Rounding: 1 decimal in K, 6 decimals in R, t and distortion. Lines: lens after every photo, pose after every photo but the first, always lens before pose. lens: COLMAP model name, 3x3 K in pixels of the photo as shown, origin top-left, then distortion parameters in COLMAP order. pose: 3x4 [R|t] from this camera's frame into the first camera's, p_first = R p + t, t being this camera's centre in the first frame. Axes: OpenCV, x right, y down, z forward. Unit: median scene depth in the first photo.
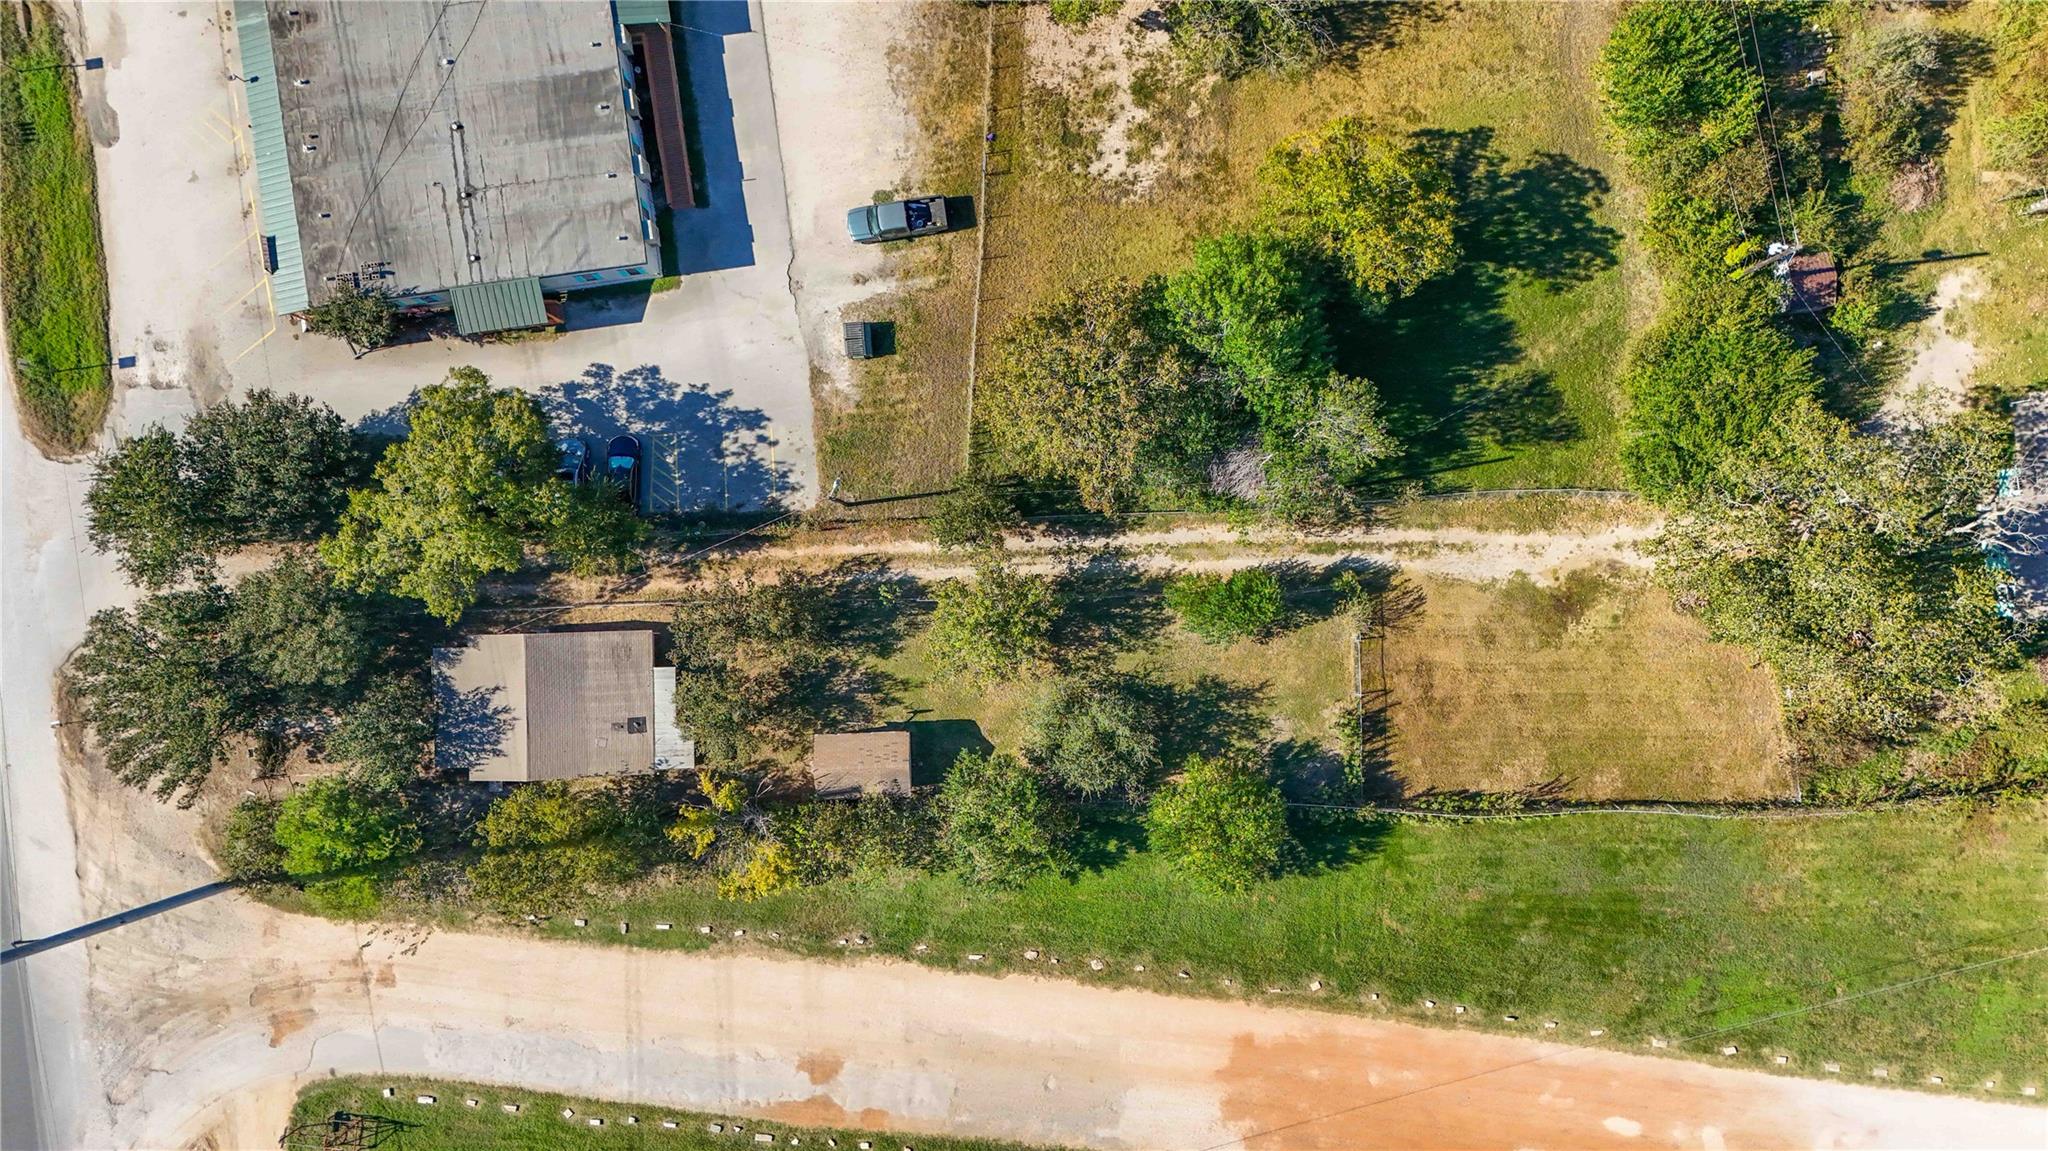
lens RADIAL K [[1500.8, 0, 1017.8], [0, 1500.8, 570.5], [0, 0, 1]] dist [0.072600, -0.069859]
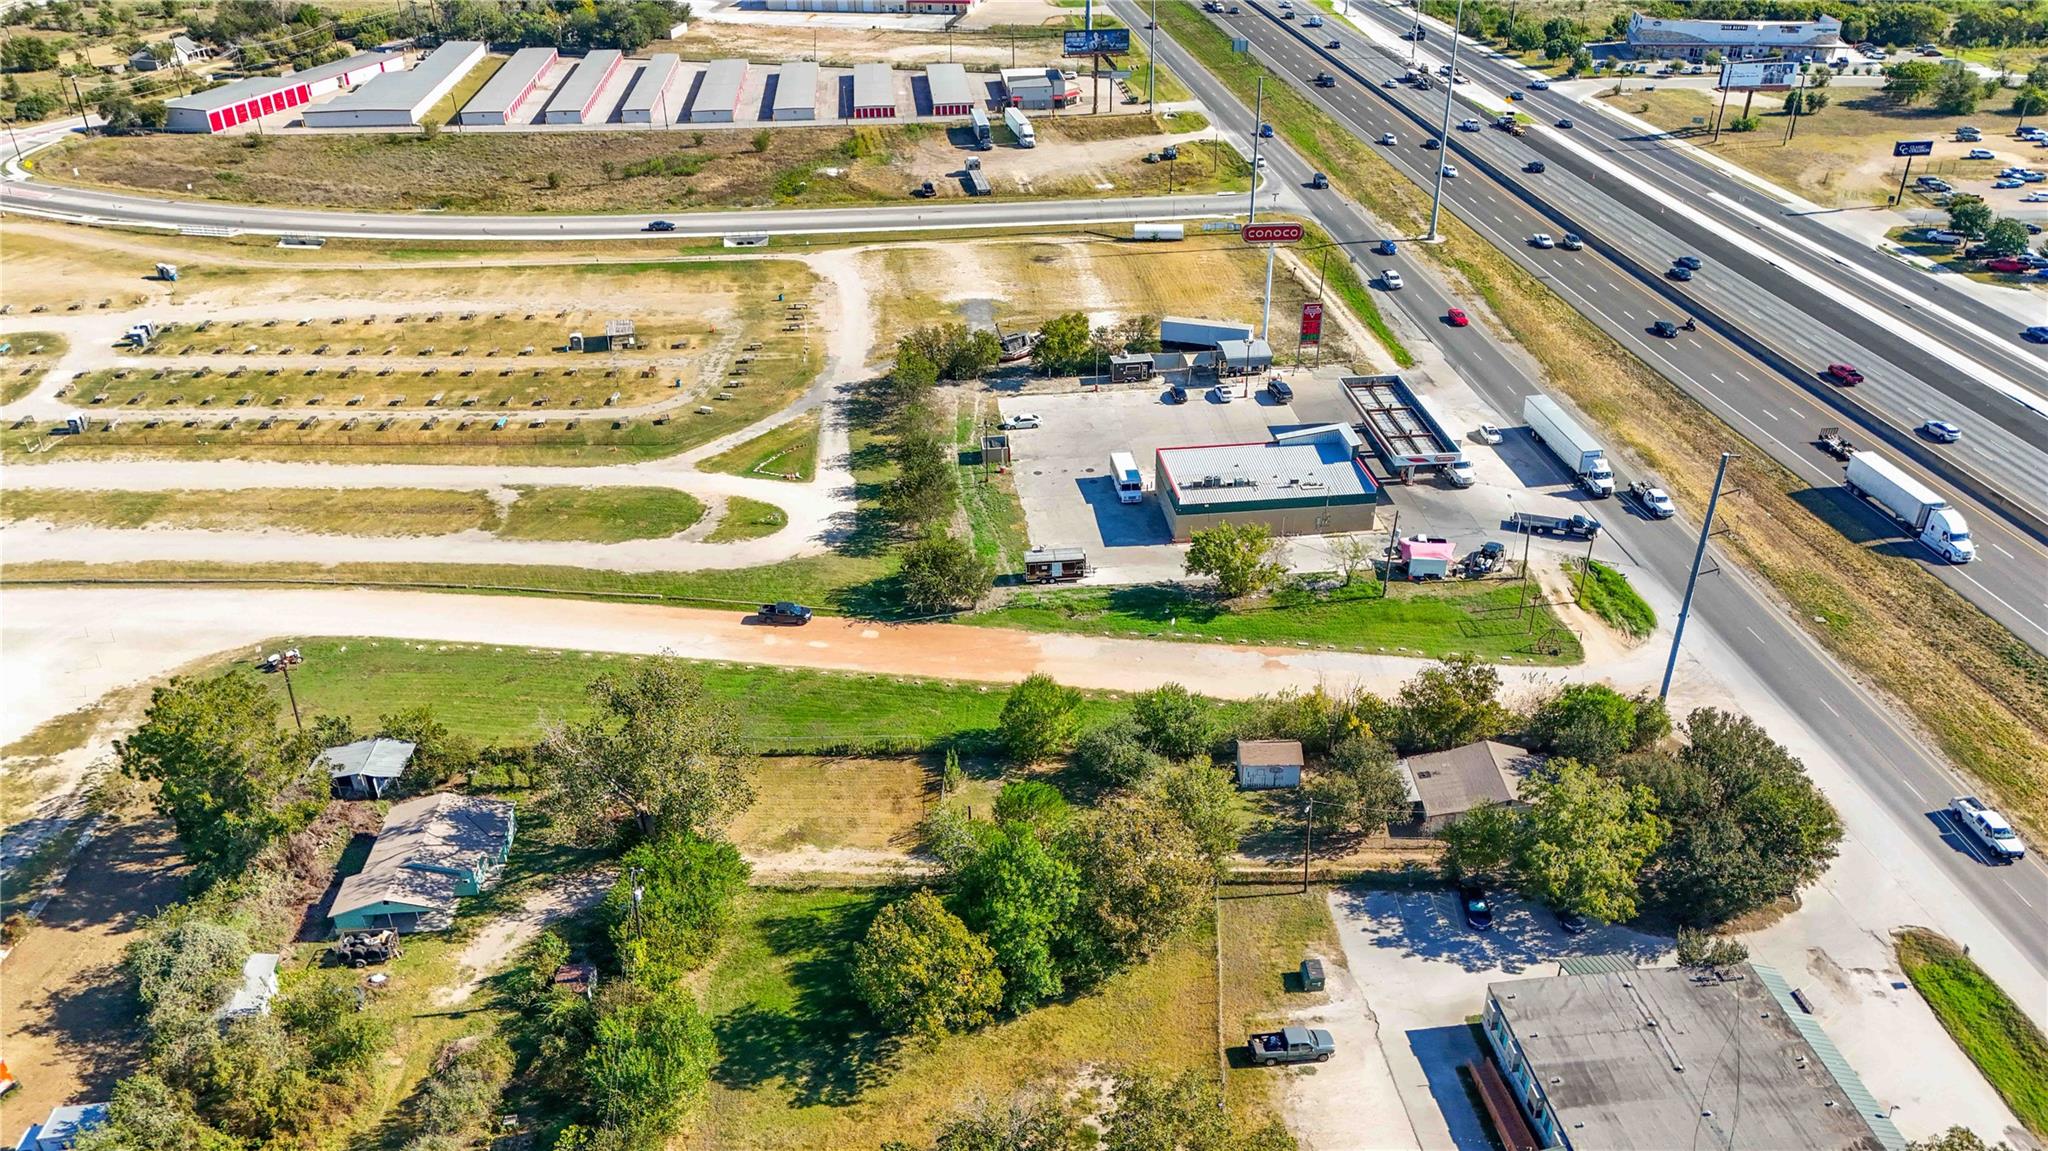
lens RADIAL K [[1500.8, 0, 1024.5], [0, 1500.8, 572.2], [0, 0, 1]] dist [0.072600, -0.069859]
pose [[-0.999100, 0.005915, 0.042008, 0.080501], [0.033951, -0.482252, 0.875374, -1.117500], [0.025436, 0.876012, 0.481617, 0.084958]]
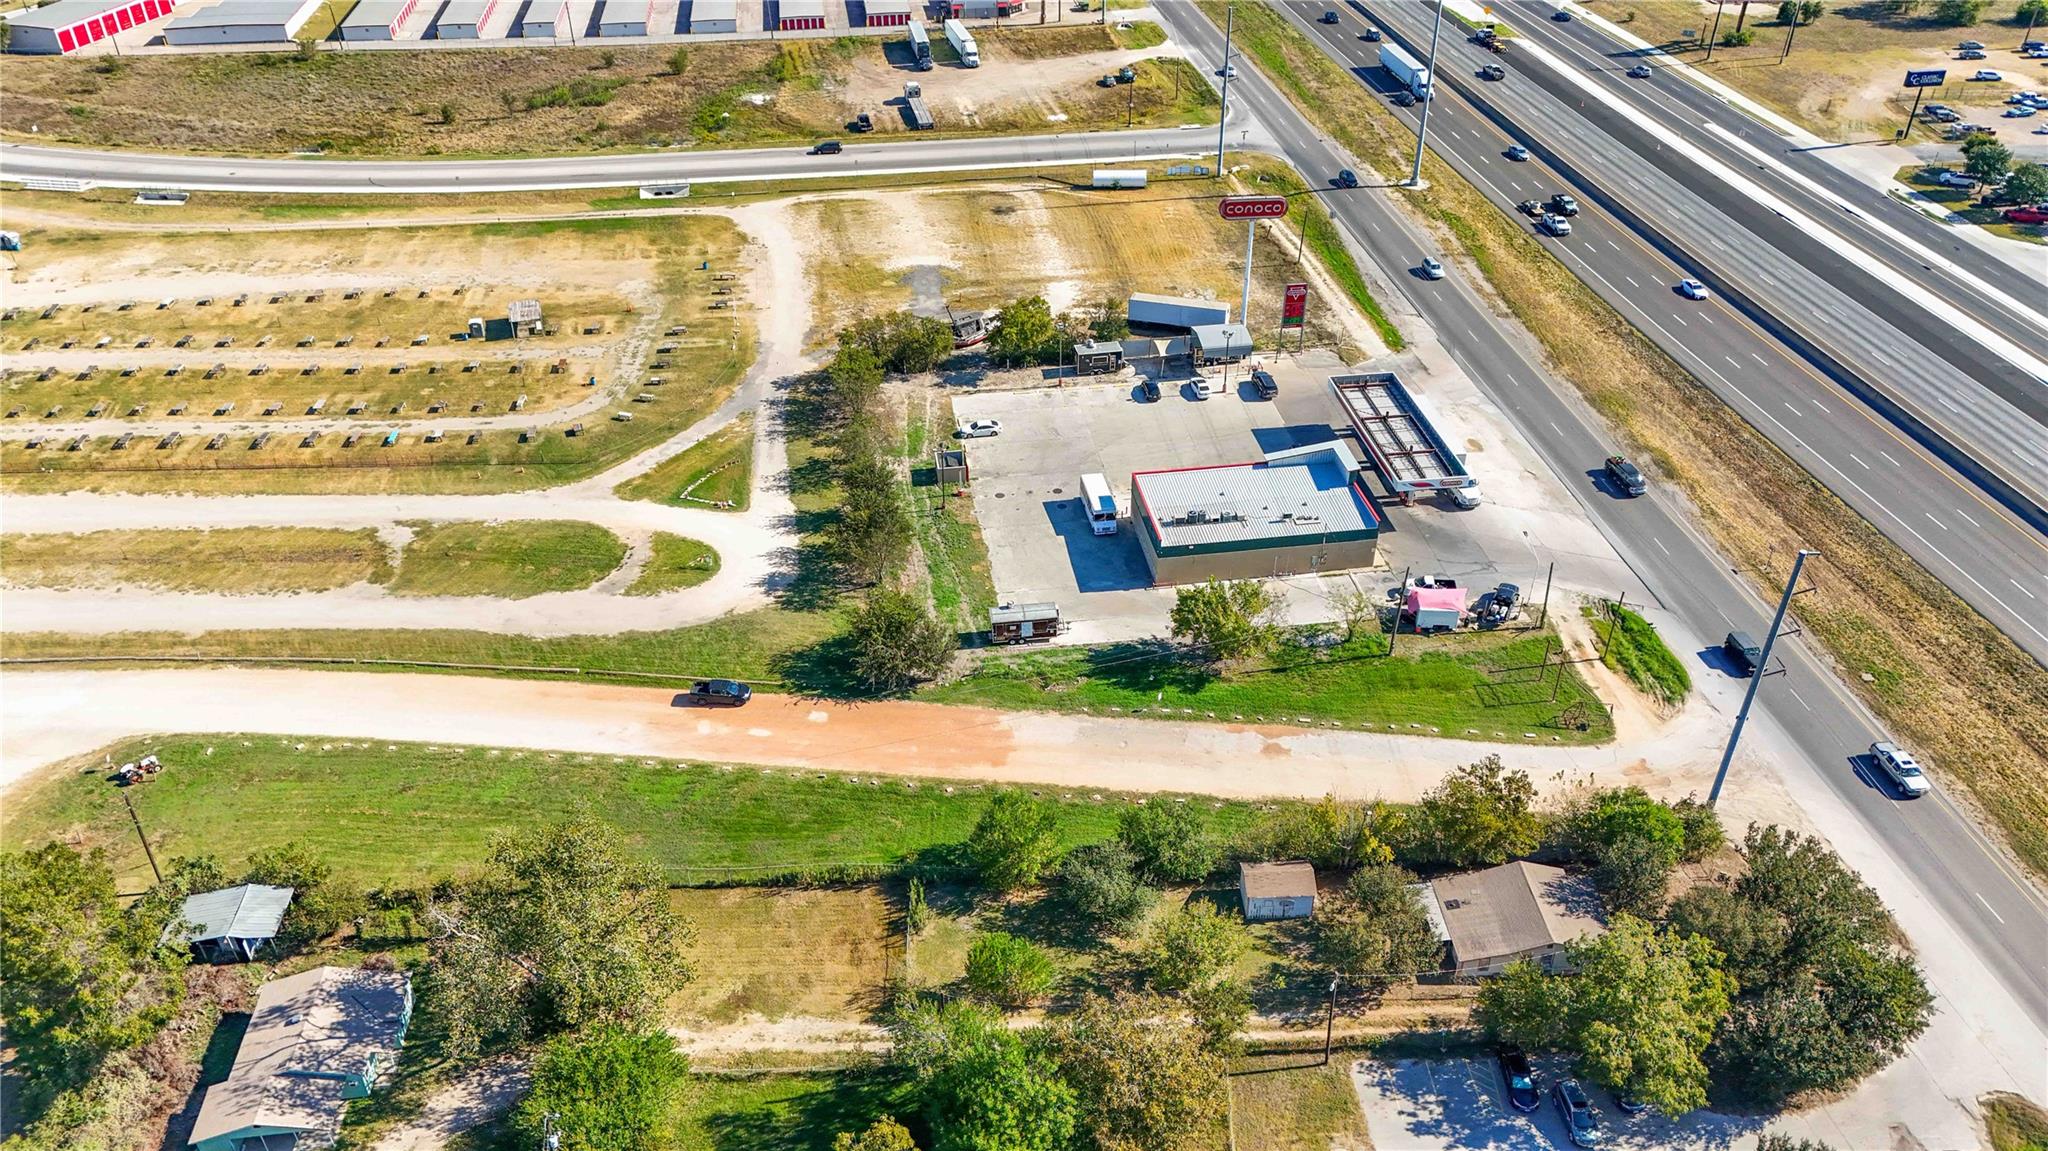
lens RADIAL K [[1500.8, 0, 1025.1], [0, 1500.8, 576.3], [0, 0, 1]] dist [0.072600, -0.069859]
pose [[-0.999767, 0.021132, 0.004352, 0.111549], [-0.008193, -0.558427, 0.829513, -0.831044], [0.019960, 0.829284, 0.558470, 0.003750]]
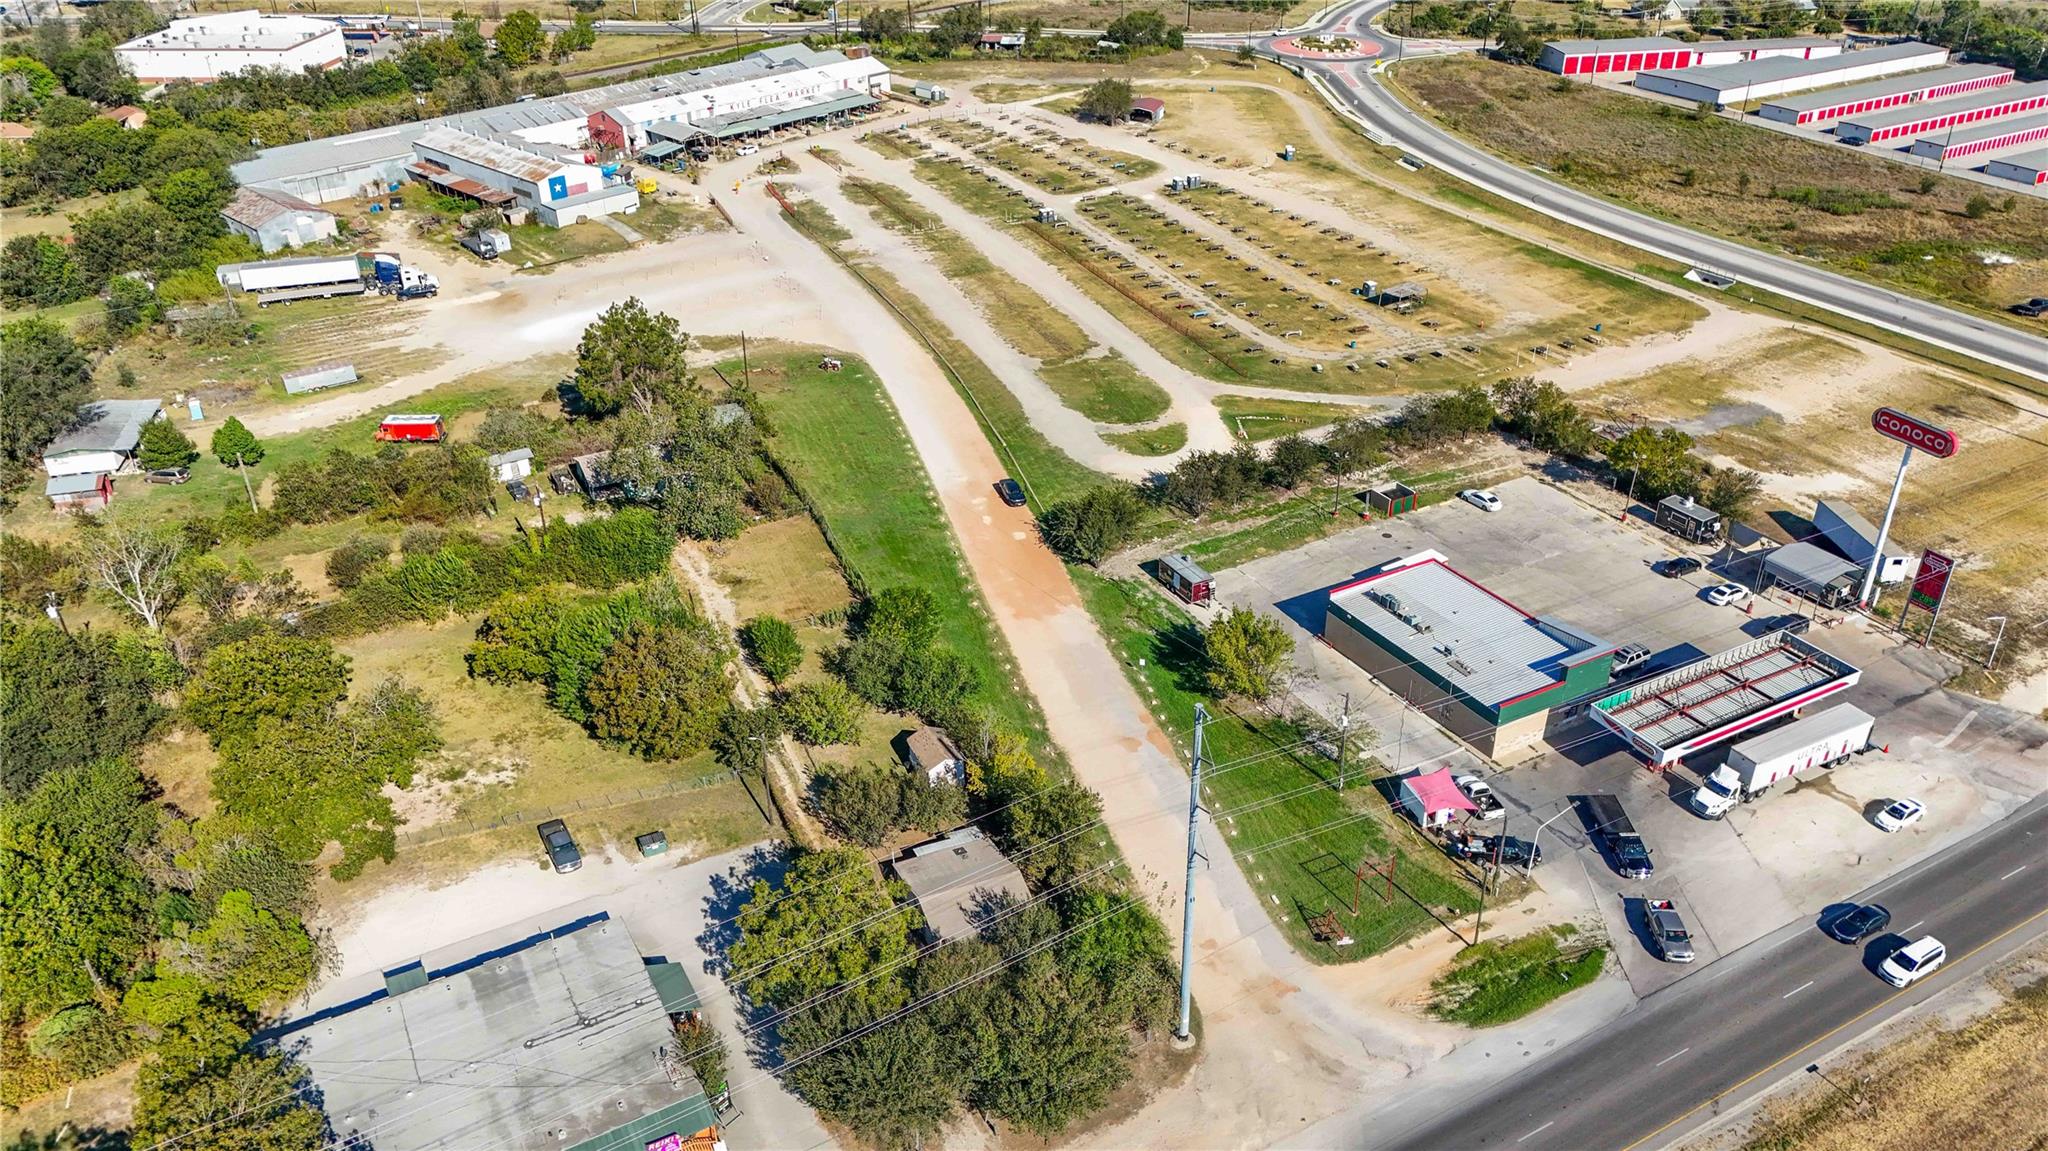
lens RADIAL K [[1500.8, 0, 1029.3], [0, 1500.8, 575.2], [0, 0, 1]] dist [0.072600, -0.069859]
pose [[-0.365931, -0.445574, 0.817043, -1.282915], [0.930635, -0.178625, 0.319393, -0.232978], [0.003631, 0.877244, 0.480031, 0.104903]]
